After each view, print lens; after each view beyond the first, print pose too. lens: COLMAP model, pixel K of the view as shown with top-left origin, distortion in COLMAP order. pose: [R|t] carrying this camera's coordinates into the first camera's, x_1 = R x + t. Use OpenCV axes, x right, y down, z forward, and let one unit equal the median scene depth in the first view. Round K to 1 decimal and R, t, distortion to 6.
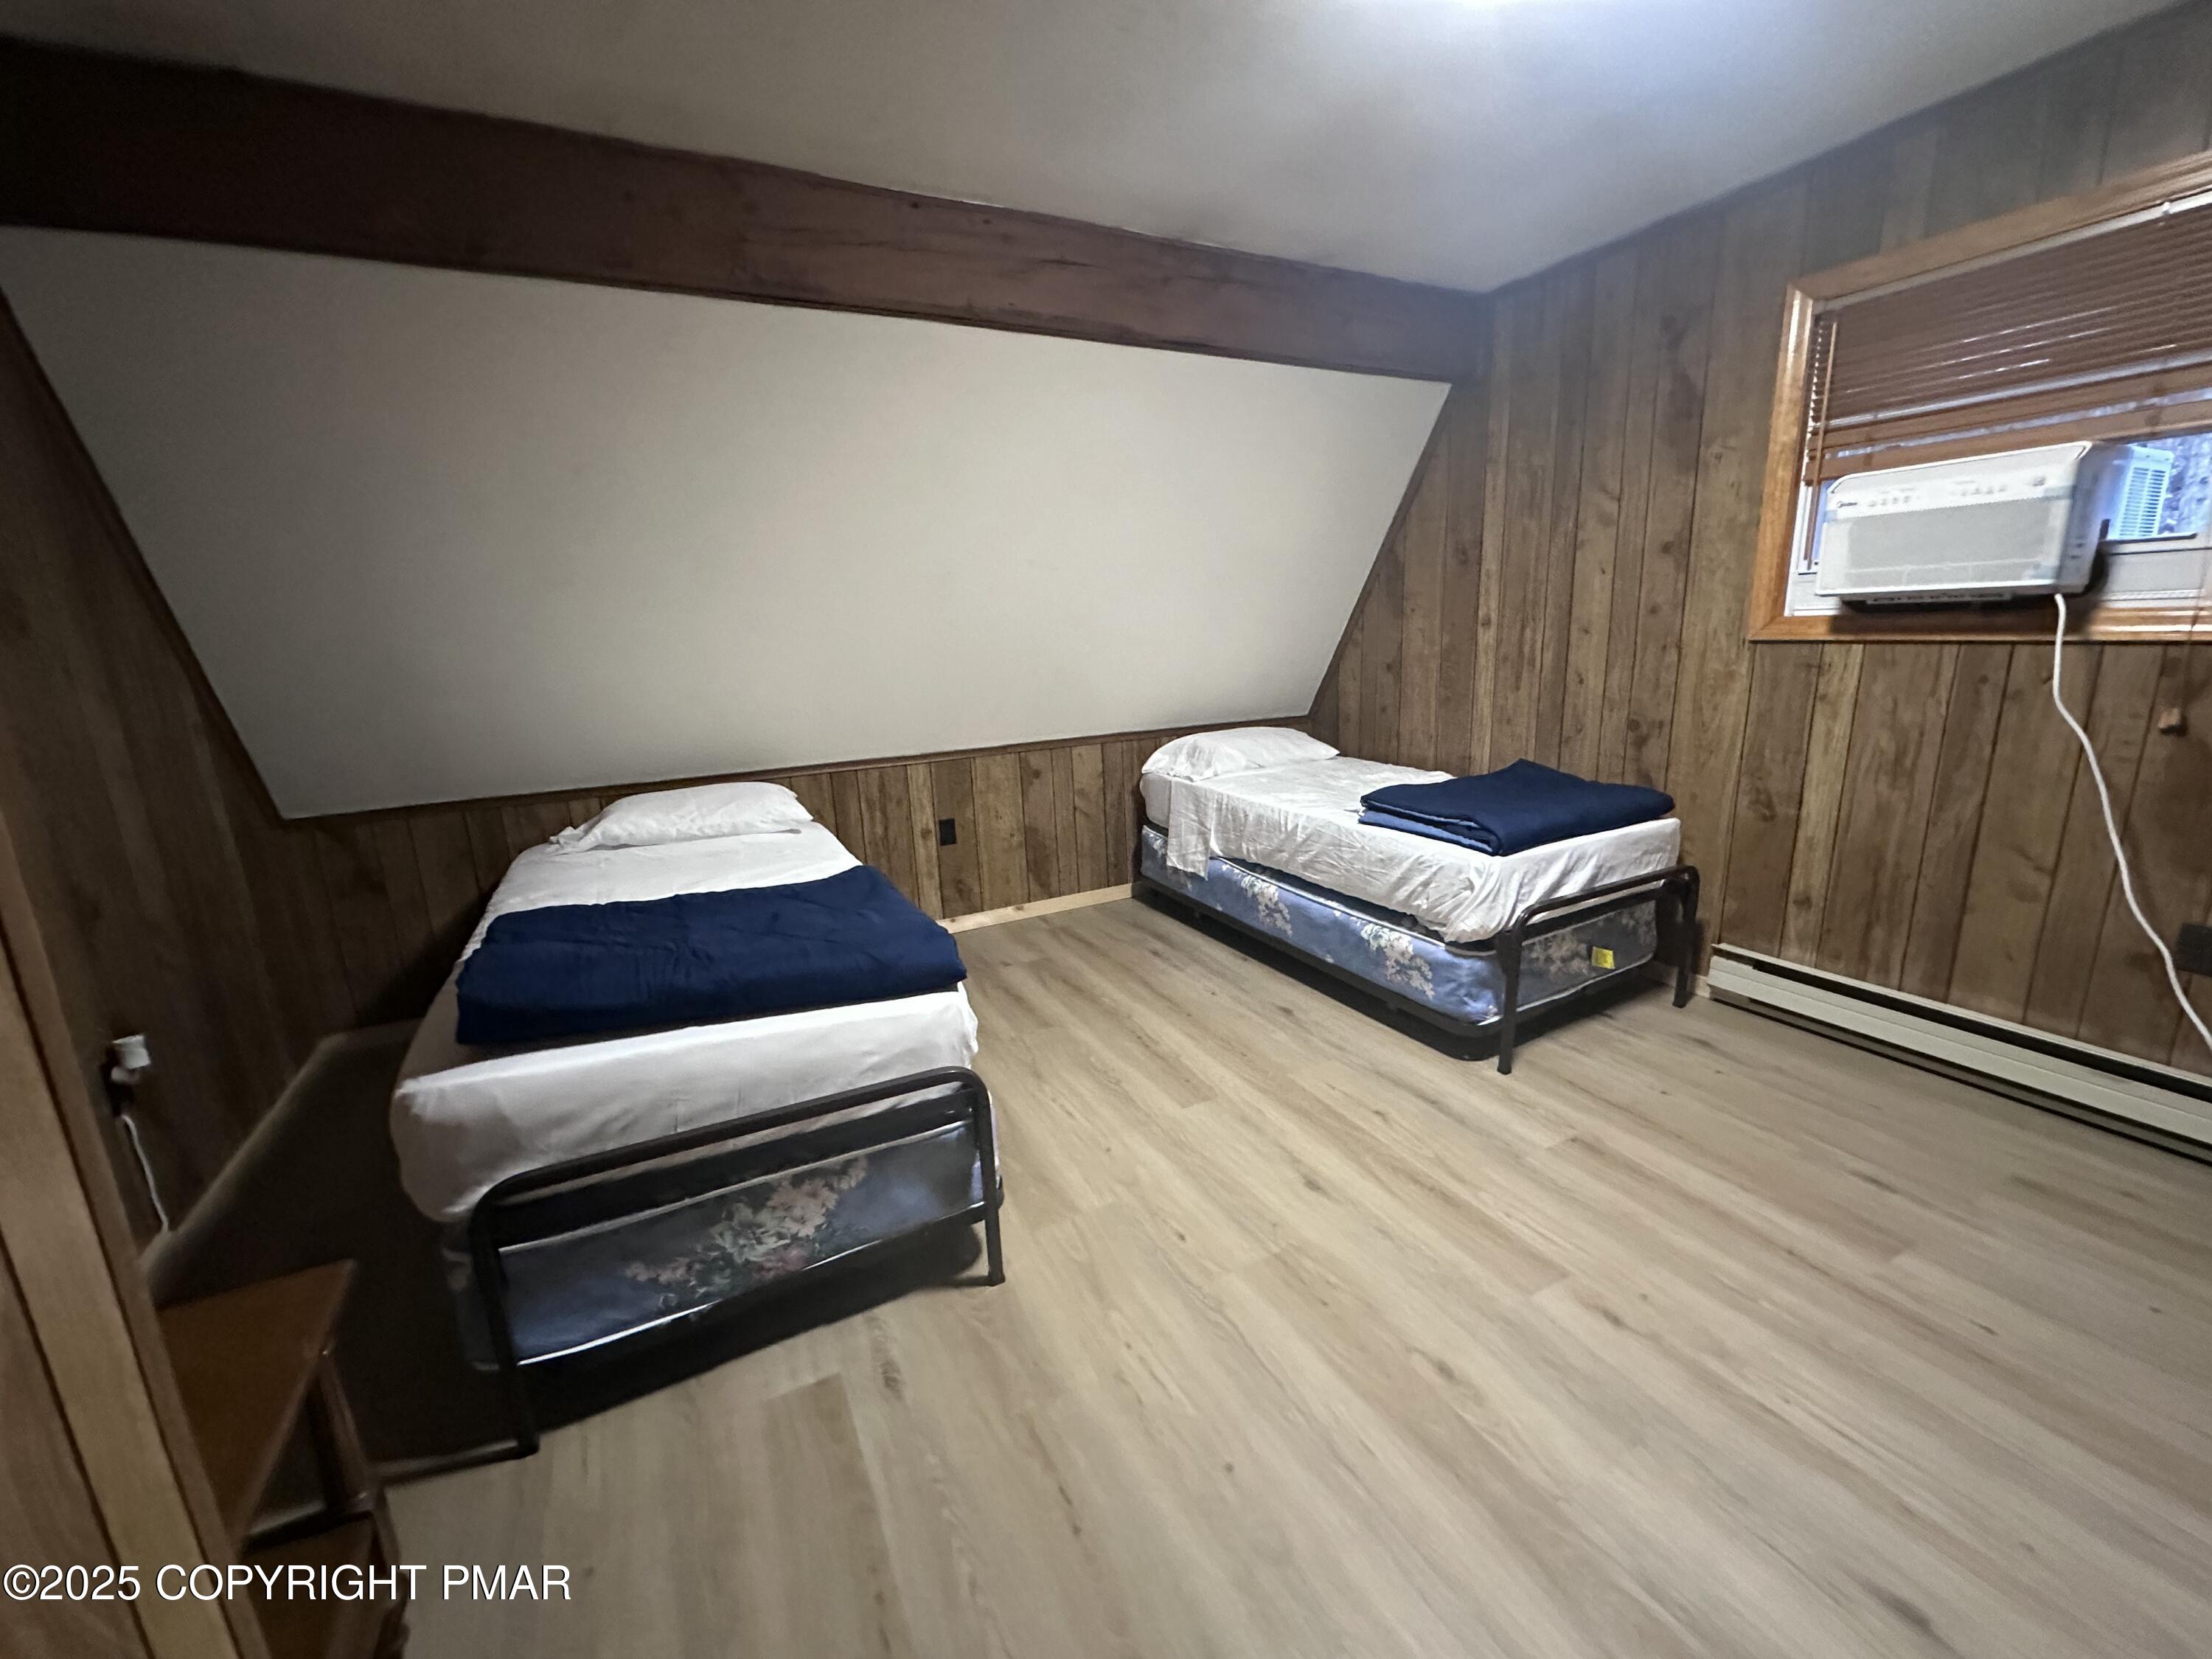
lens RADIAL K [[881.5, 0, 1104.9], [0, 881.5, 829.6], [0, 0, 1]] dist [-0.007631, 0.001586]
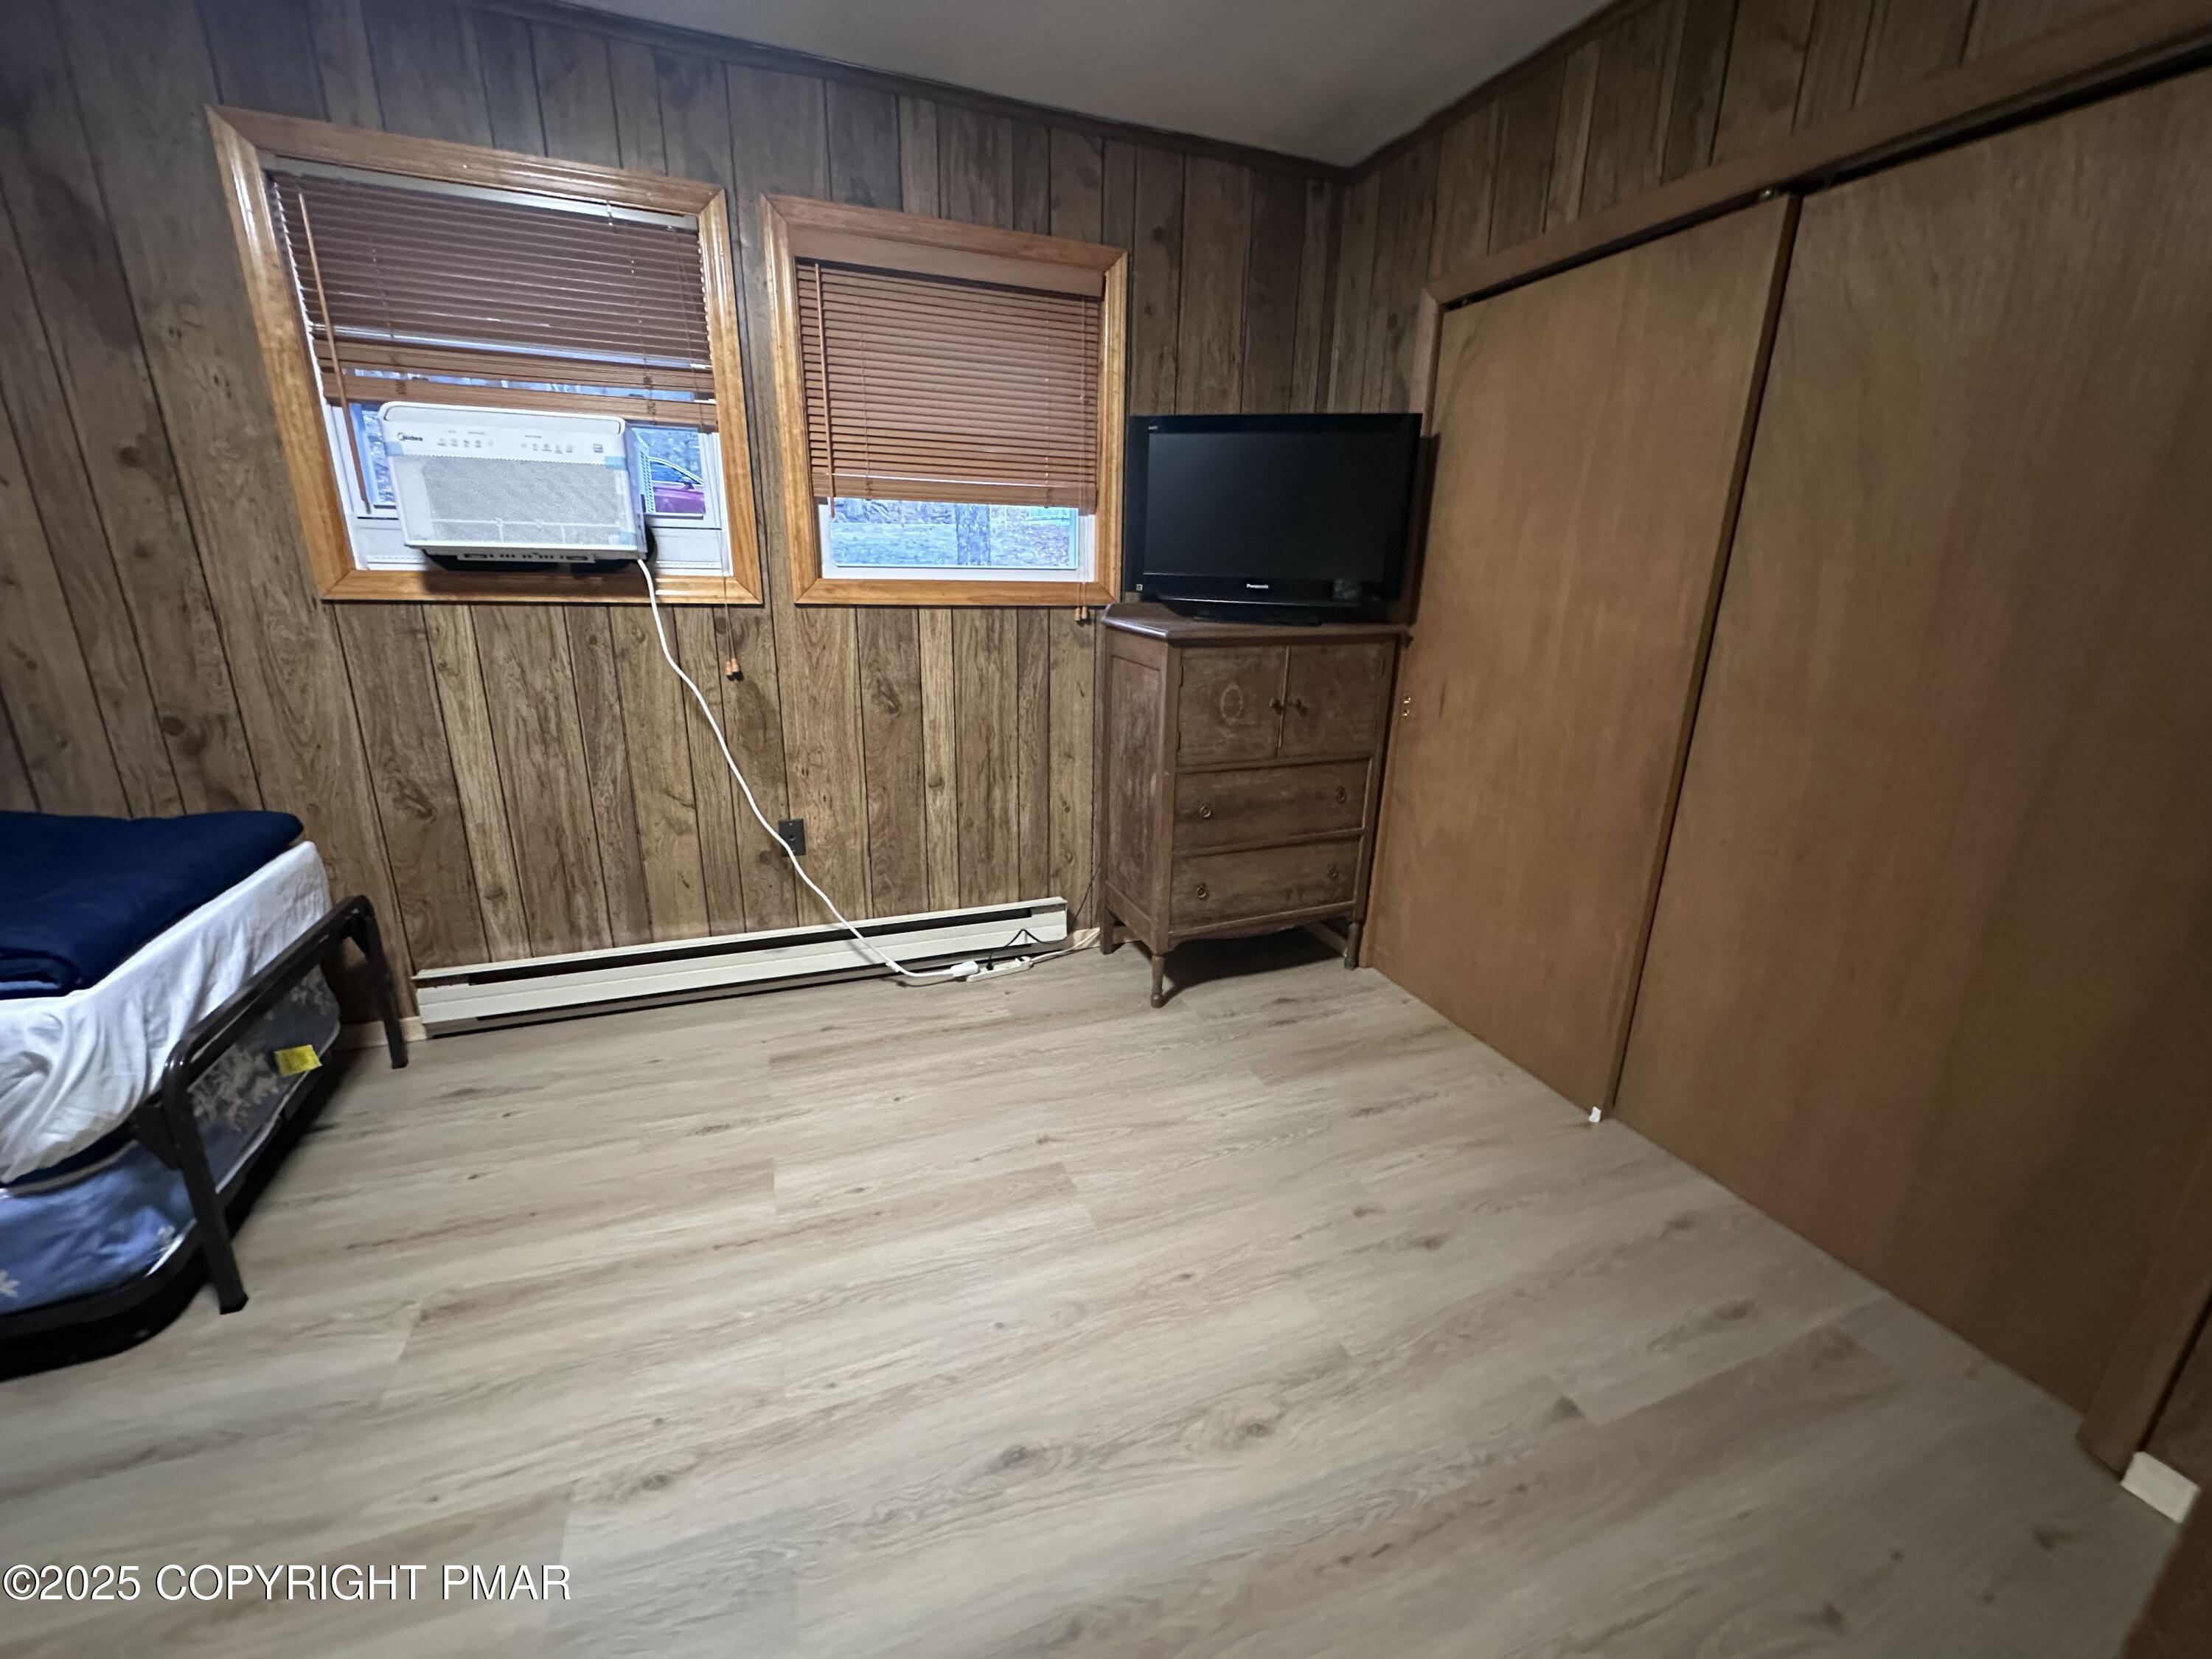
lens RADIAL K [[881.5, 0, 1108.7], [0, 881.5, 832.9], [0, 0, 1]] dist [-0.007631, 0.001586]
pose [[0.100159, -0.244418, 0.964483, 0.005585], [0.197957, 0.954874, 0.221425, -0.056051], [-0.975080, 0.168749, 0.144023, 0.260860]]
